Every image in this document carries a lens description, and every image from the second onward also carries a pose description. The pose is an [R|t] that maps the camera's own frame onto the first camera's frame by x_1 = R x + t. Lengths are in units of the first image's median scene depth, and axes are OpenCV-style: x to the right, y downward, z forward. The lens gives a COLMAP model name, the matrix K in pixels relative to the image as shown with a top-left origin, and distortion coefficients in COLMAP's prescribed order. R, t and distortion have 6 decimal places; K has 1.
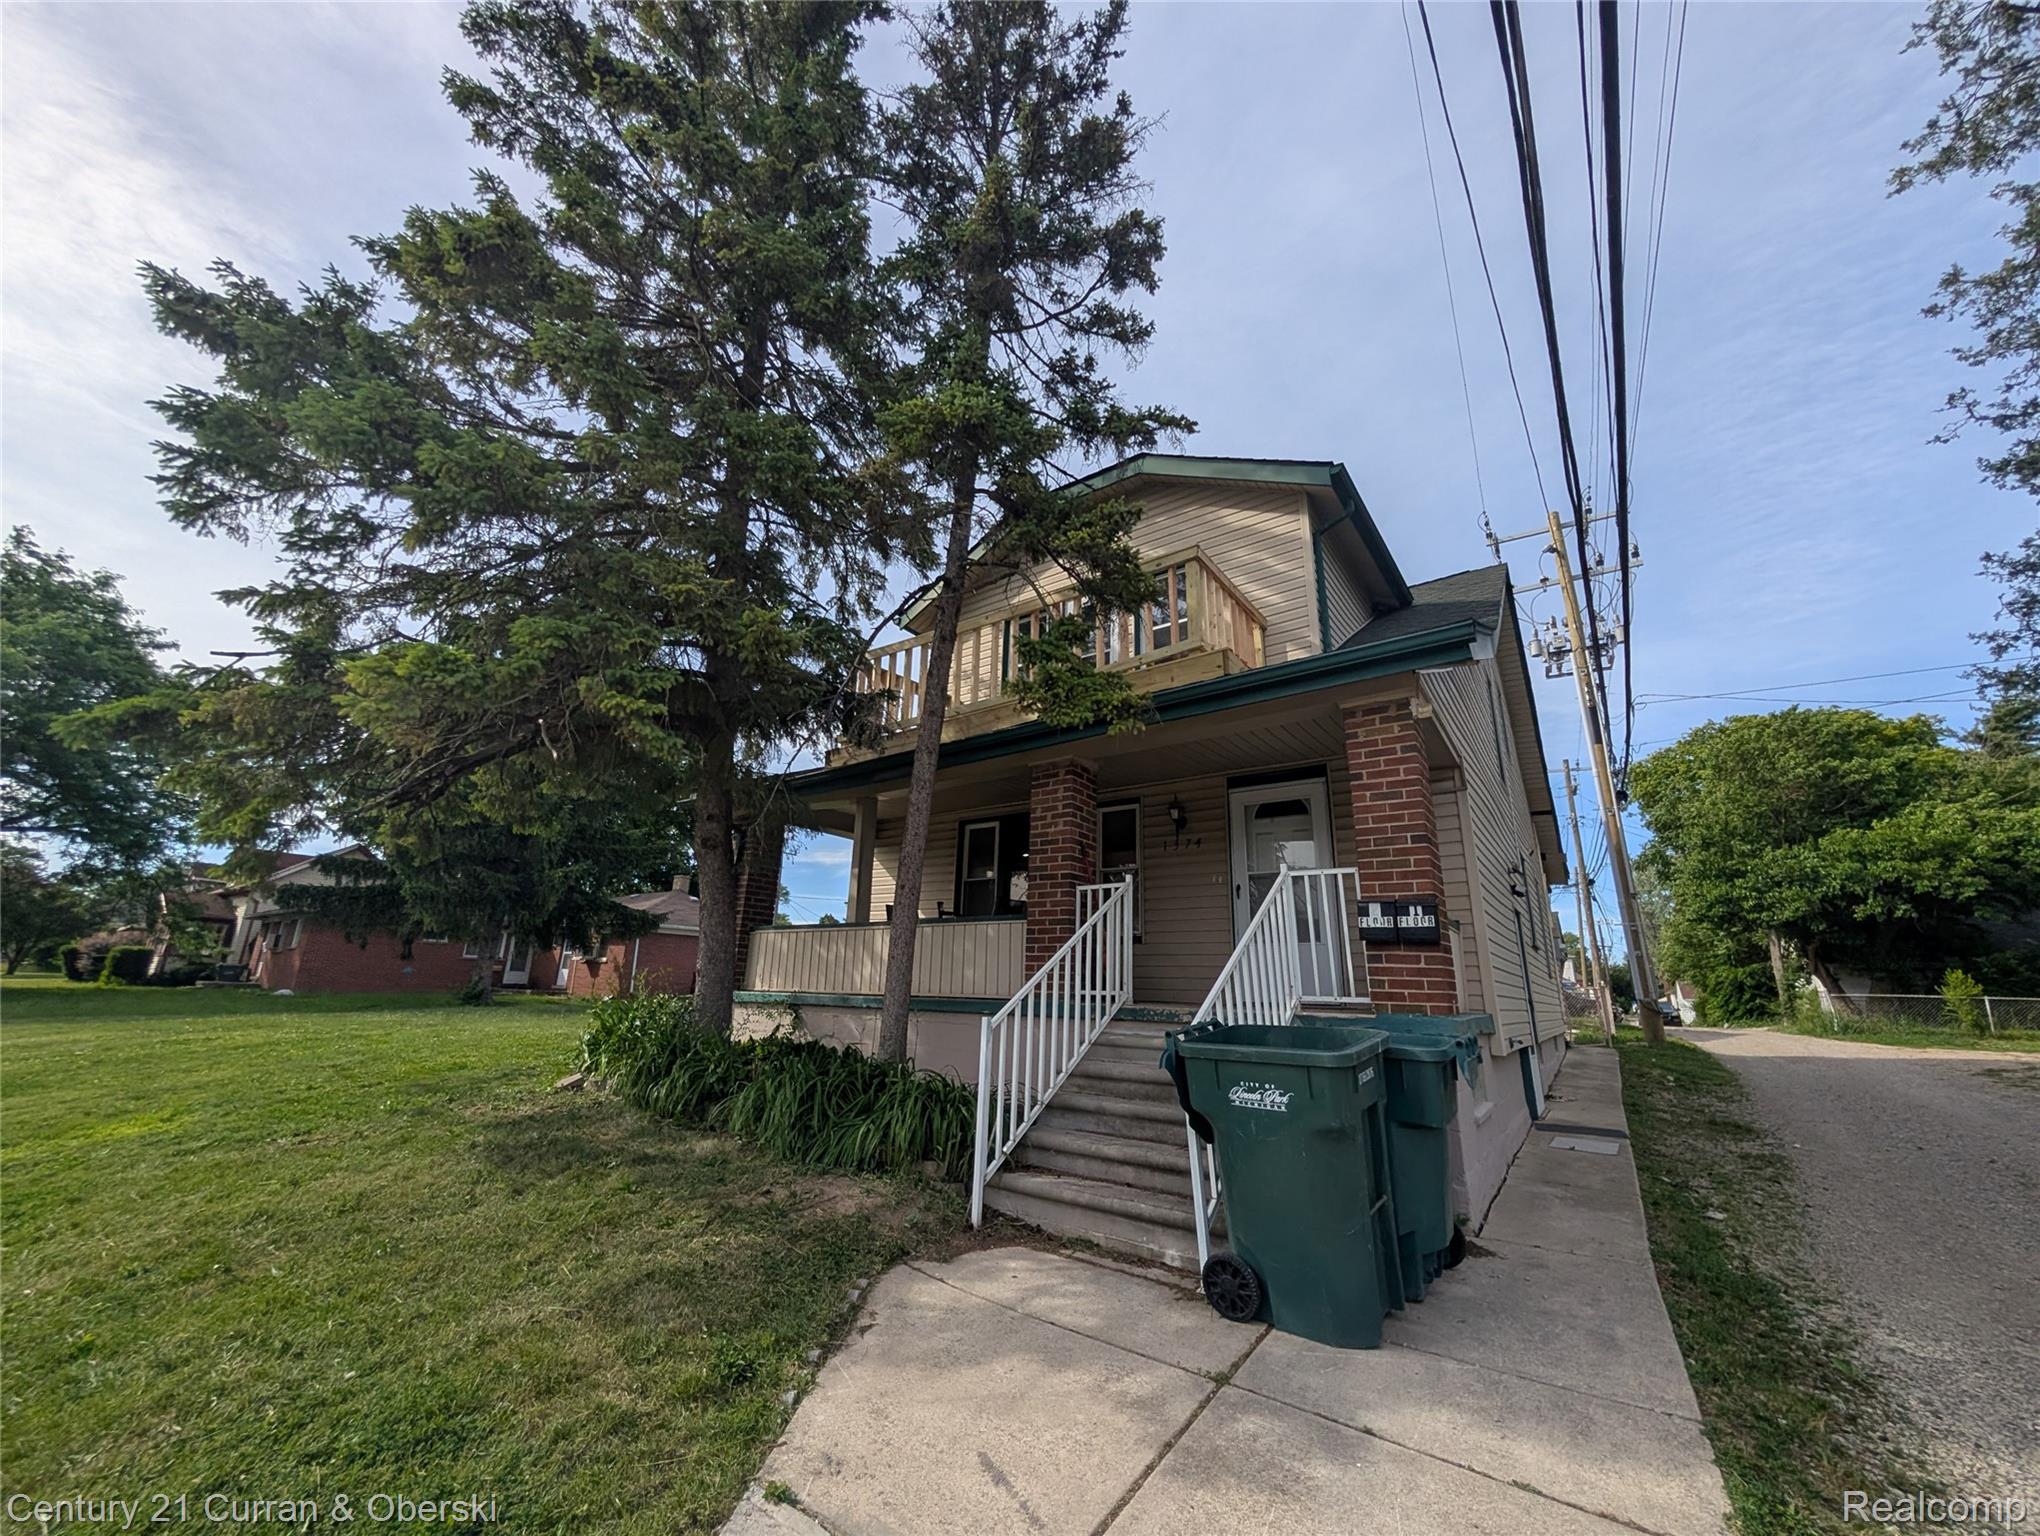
lens RADIAL K [[731.2, 0, 1009.1], [0, 731.2, 772.2], [0, 0, 1]] dist [0.005050, 0.000125]
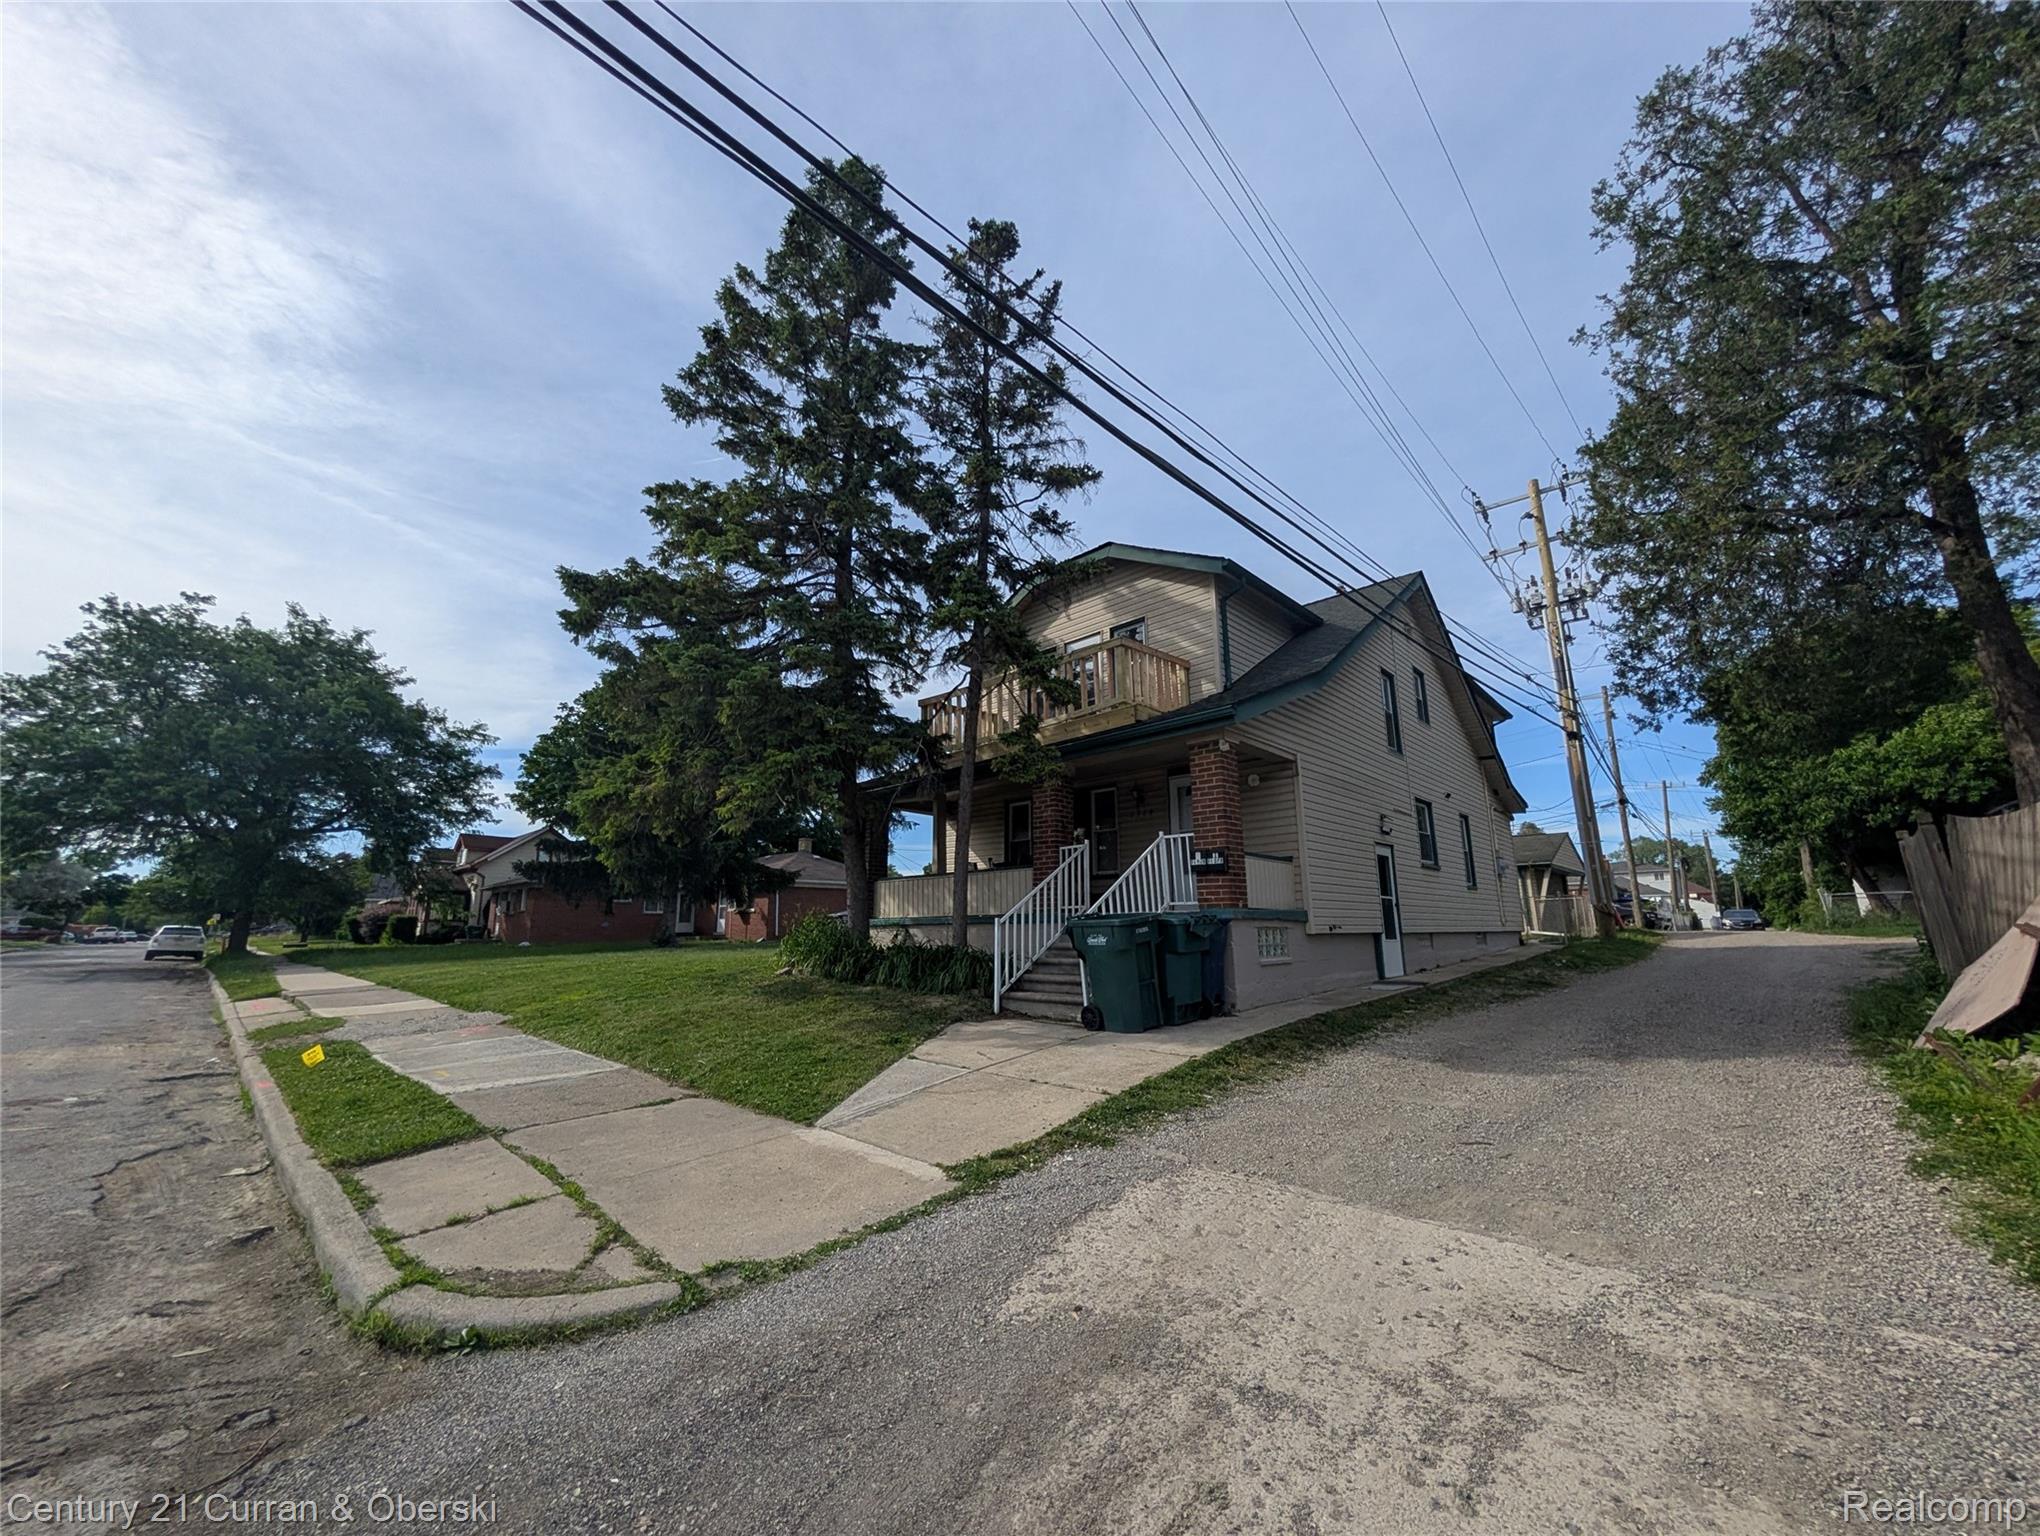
lens RADIAL K [[765.6, 0, 1020.0], [0, 765.6, 768.0], [0, 0, 1]] dist [0.000769, 0.014270]
pose [[0.990953, -0.062484, -0.118773, 0.115260], [0.071579, 0.994693, 0.073911, -0.085685], [0.113525, -0.081744, 0.990167, -0.393217]]
